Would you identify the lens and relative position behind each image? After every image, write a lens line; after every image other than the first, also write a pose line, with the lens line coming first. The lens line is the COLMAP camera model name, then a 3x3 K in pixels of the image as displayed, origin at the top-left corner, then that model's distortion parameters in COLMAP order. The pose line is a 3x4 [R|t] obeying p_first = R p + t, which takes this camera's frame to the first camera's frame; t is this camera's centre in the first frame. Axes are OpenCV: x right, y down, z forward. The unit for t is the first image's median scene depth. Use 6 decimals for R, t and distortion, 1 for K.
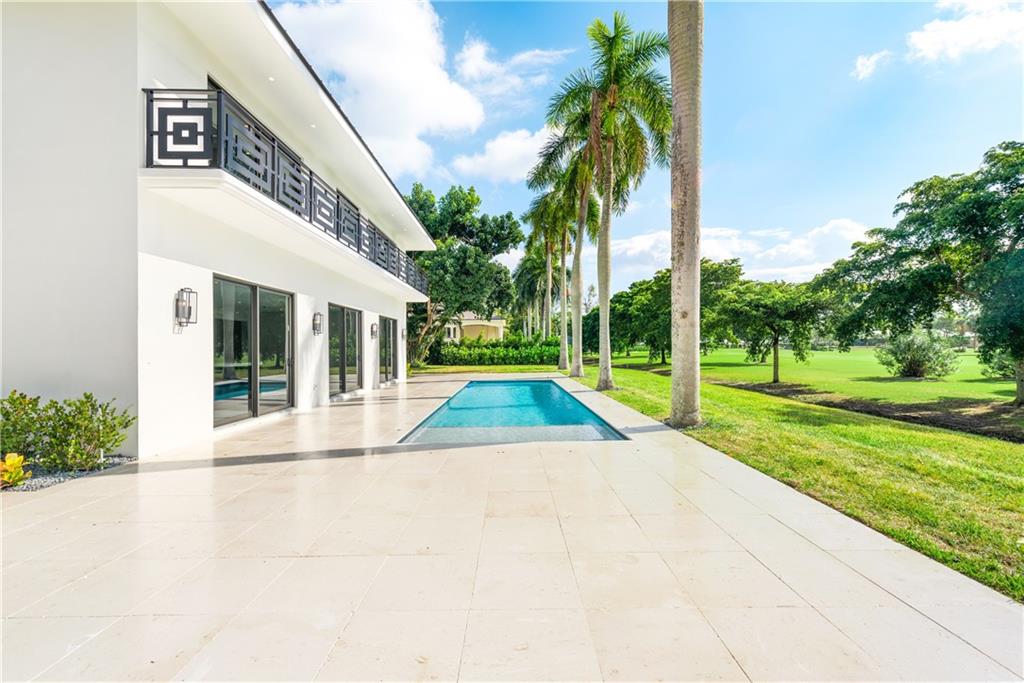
lens RADIAL K [[406.6, 0, 510.5], [0, 406.6, 345.1], [0, 0, 1]] dist [0.003147, -0.000344]
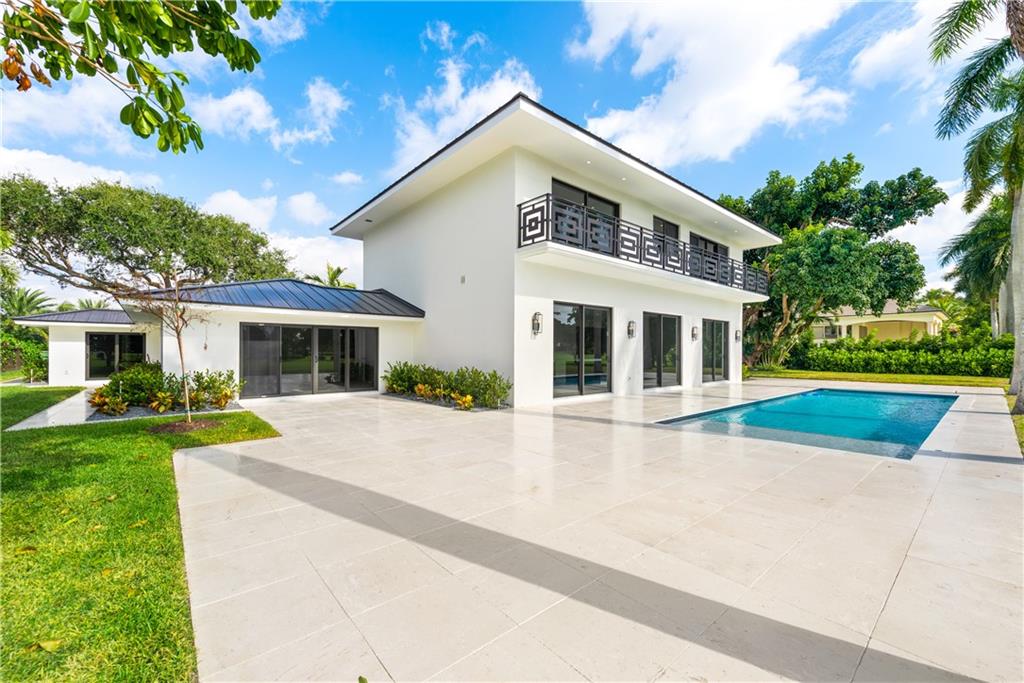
lens RADIAL K [[406.6, 0, 520.3], [0, 406.6, 346.6], [0, 0, 1]] dist [0.003147, -0.000344]
pose [[0.654168, 0.000190, -0.756349, 0.149387], [-0.001617, 0.999998, -0.001148, 0.001607], [0.756347, 0.001974, 0.654167, -0.054816]]
